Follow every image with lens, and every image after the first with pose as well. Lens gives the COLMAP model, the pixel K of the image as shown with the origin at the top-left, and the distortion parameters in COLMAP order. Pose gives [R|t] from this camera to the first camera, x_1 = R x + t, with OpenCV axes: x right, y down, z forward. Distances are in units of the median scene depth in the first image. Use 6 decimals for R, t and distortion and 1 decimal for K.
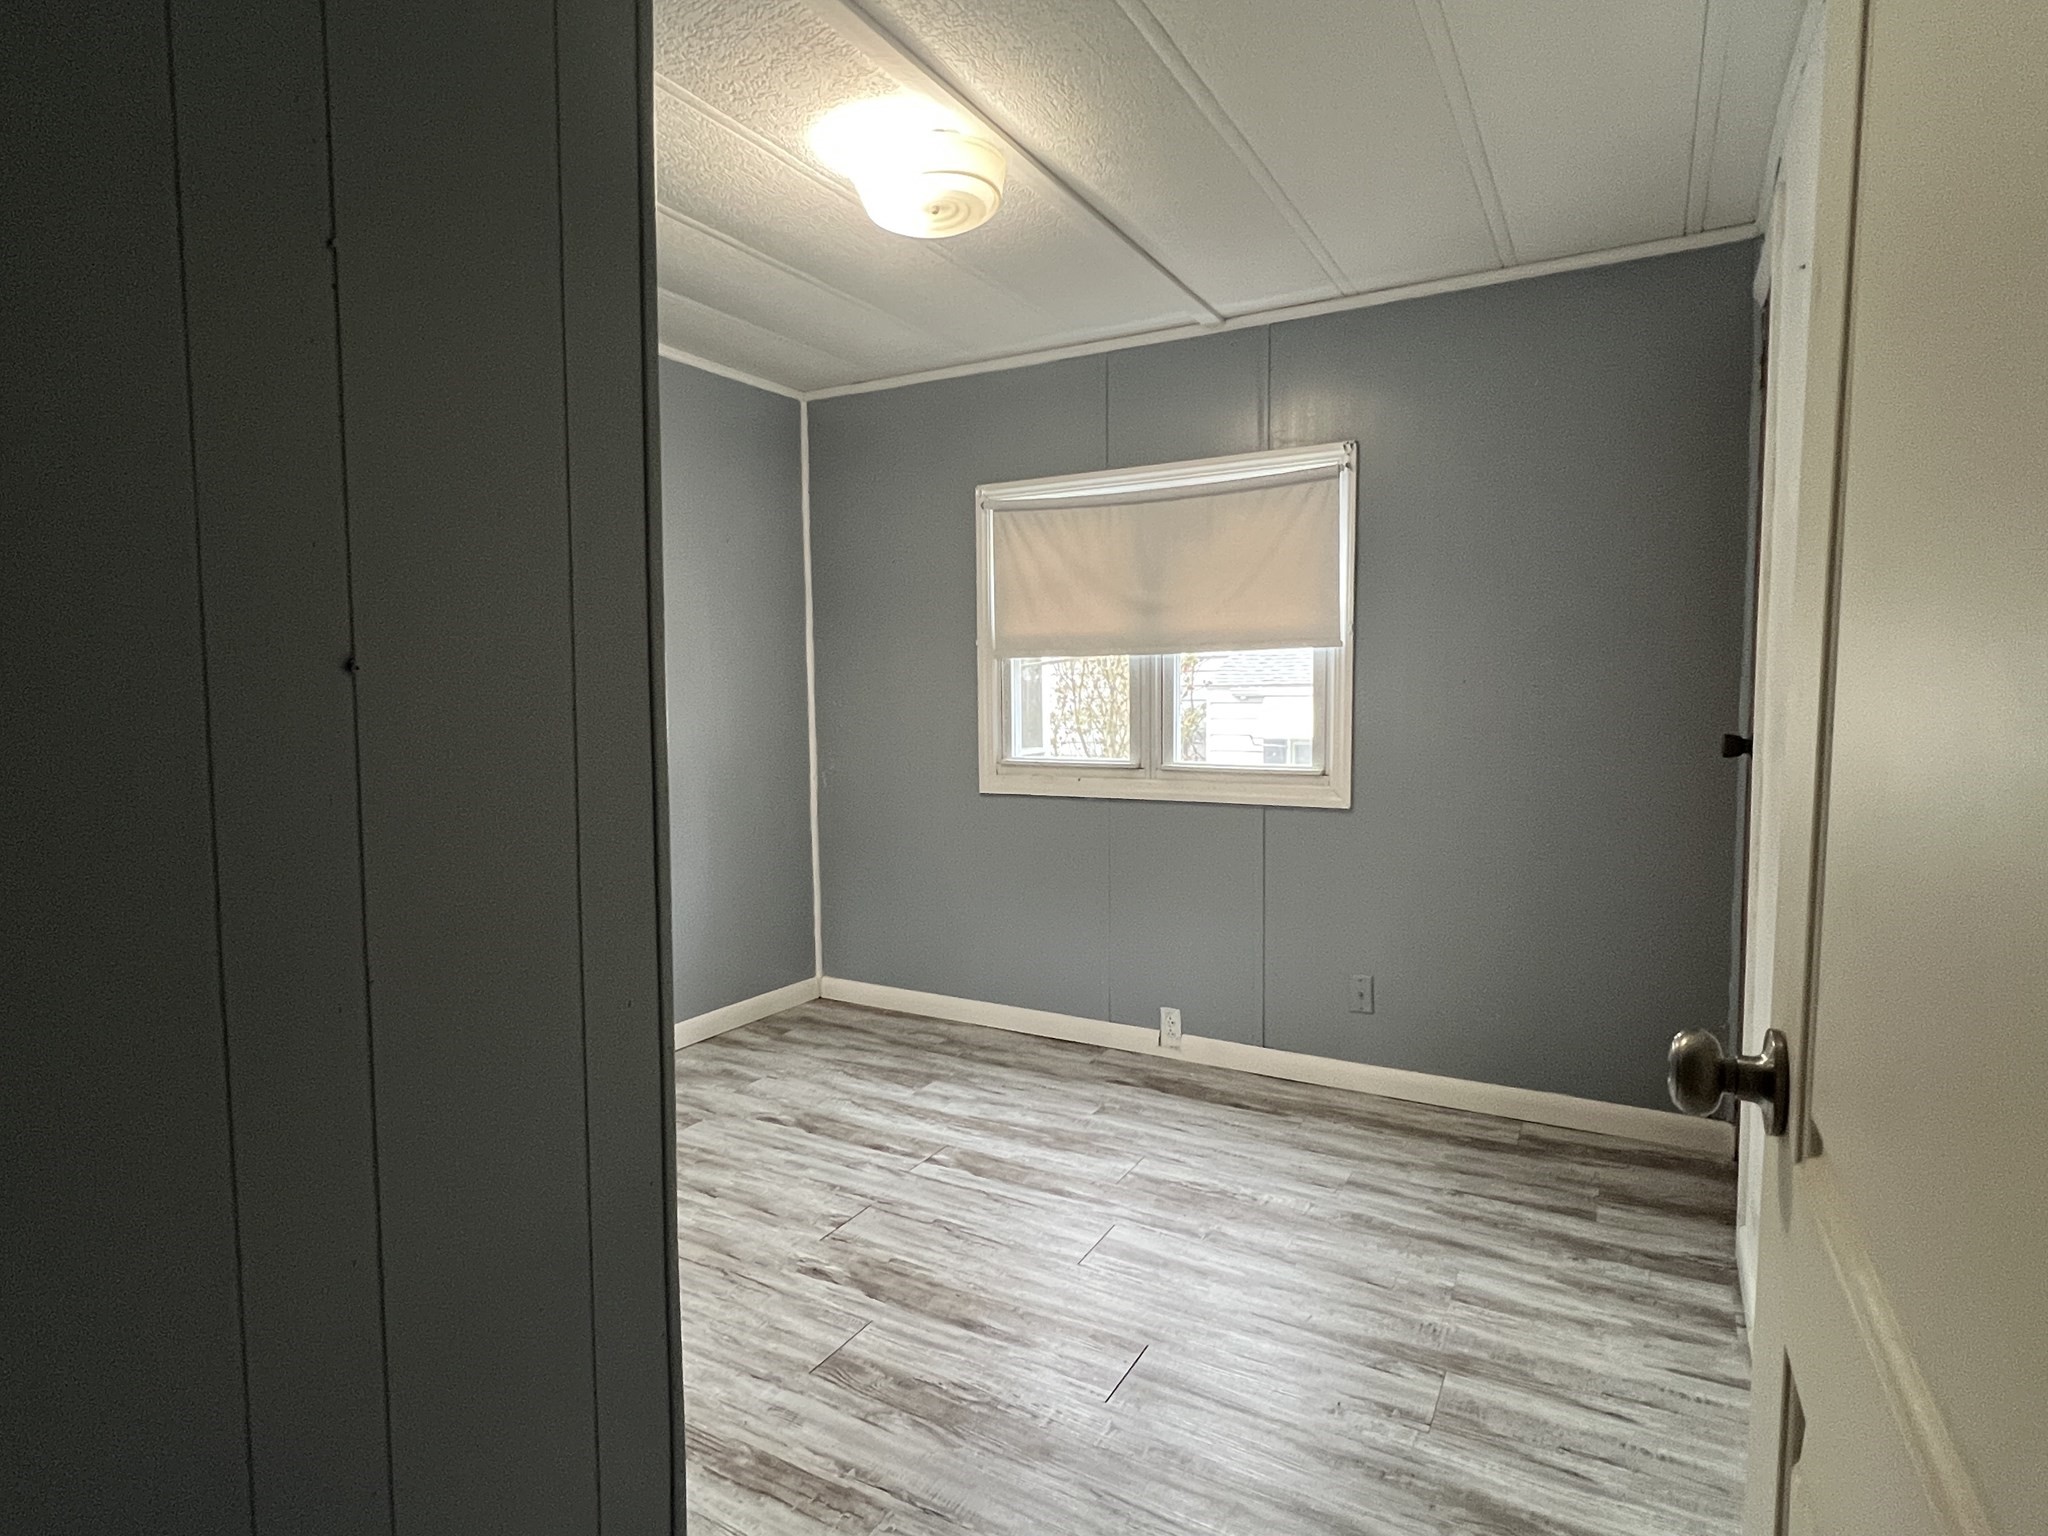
lens RADIAL K [[1086.7, 0, 1020.2], [0, 1086.7, 768.0], [0, 0, 1]] dist [-0.005211, 0.001674]
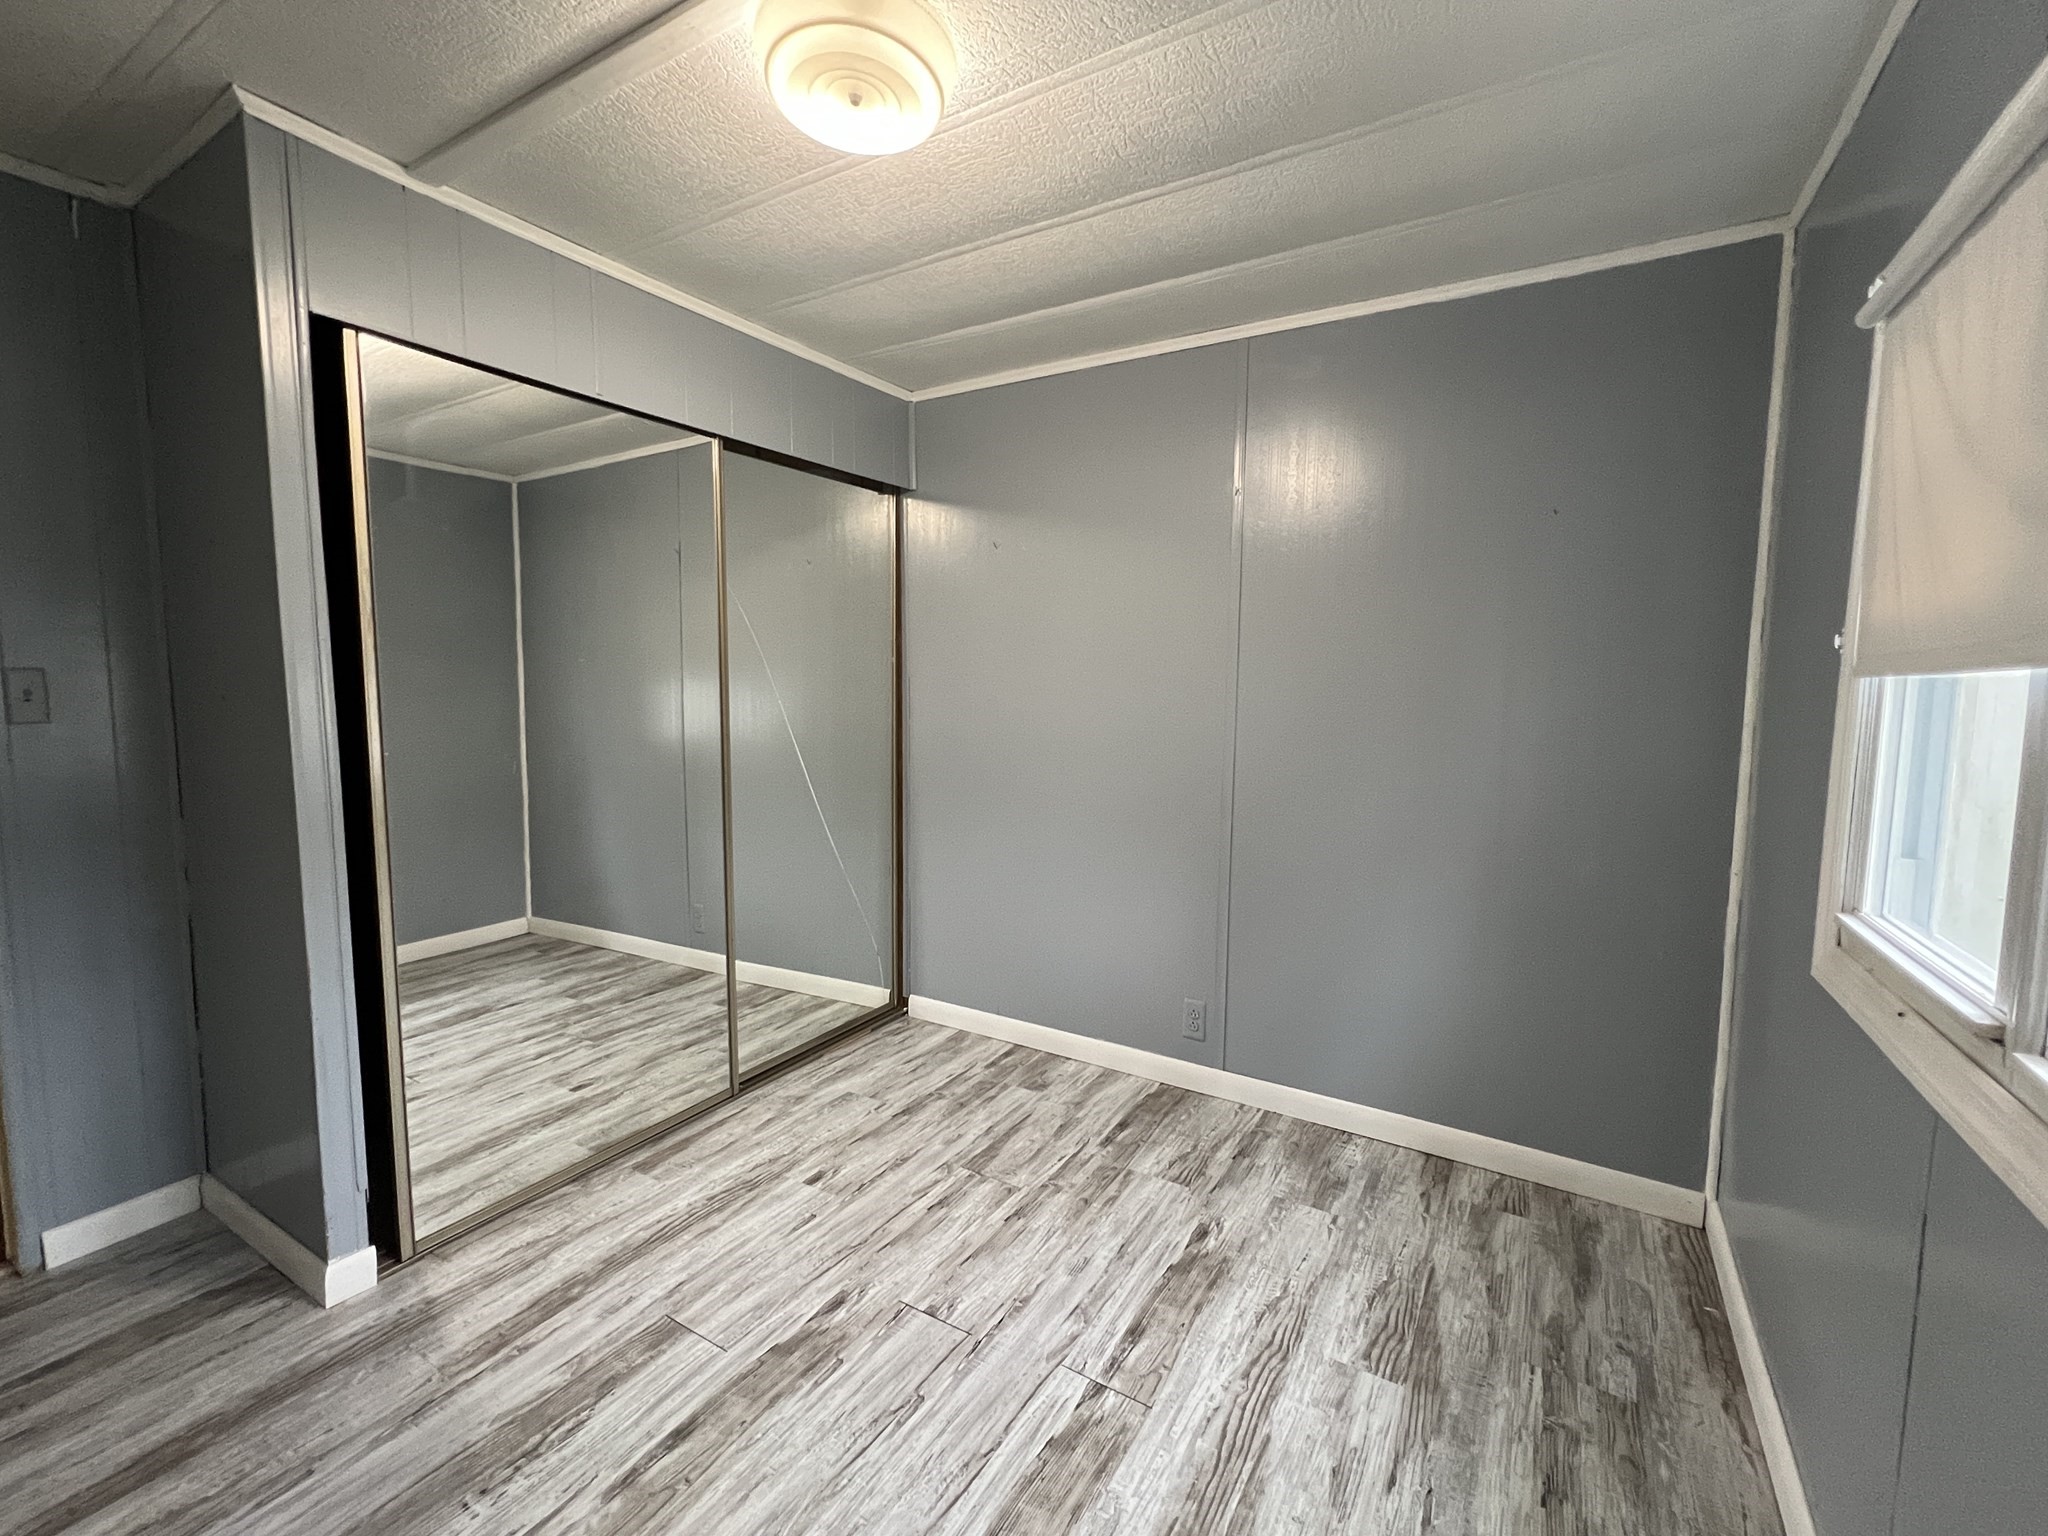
lens RADIAL K [[884.1, 0, 1015.2], [0, 884.1, 763.9], [0, 0, 1]] dist [0.002776, -0.000047]
pose [[-0.045497, 0.089983, -0.994904, 0.419757], [-0.081212, 0.992305, 0.093462, -0.085396], [0.995658, 0.085050, -0.037839, 0.854223]]
